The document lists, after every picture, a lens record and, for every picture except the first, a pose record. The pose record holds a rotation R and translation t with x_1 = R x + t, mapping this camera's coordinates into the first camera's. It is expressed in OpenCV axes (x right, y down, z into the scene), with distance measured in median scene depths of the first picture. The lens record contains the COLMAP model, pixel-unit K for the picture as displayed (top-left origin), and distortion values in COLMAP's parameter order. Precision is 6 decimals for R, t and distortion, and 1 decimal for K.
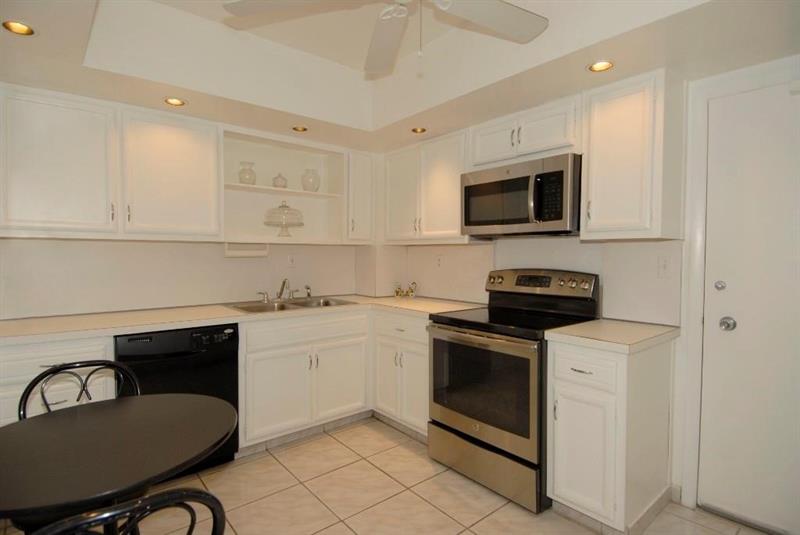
lens RADIAL K [[414.5, 0, 402.5], [0, 414.5, 269.1], [0, 0, 1]] dist [-0.004110, -0.005558]
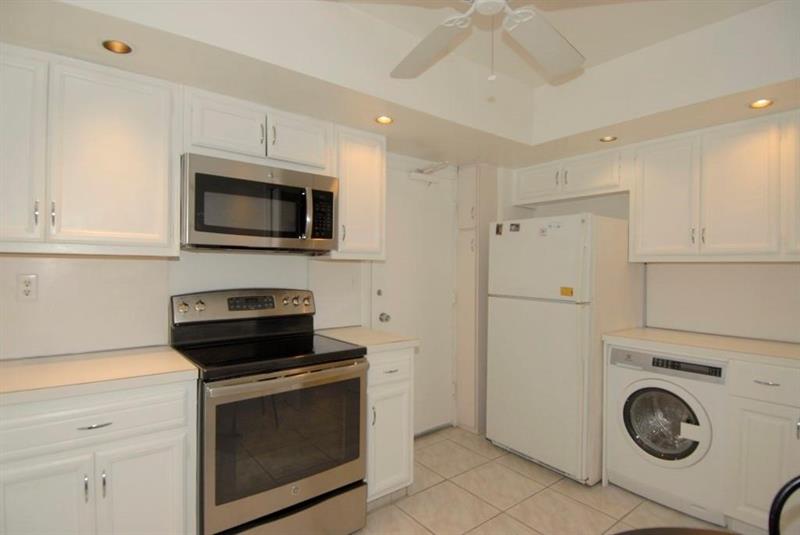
lens RADIAL K [[414.5, 0, 404.8], [0, 414.5, 264.0], [0, 0, 1]] dist [-0.004110, -0.005558]
pose [[0.014843, 0.006394, 0.999869, -0.545490], [0.027160, 0.999608, -0.006796, -0.037944], [-0.999521, 0.027257, 0.014663, 0.674072]]
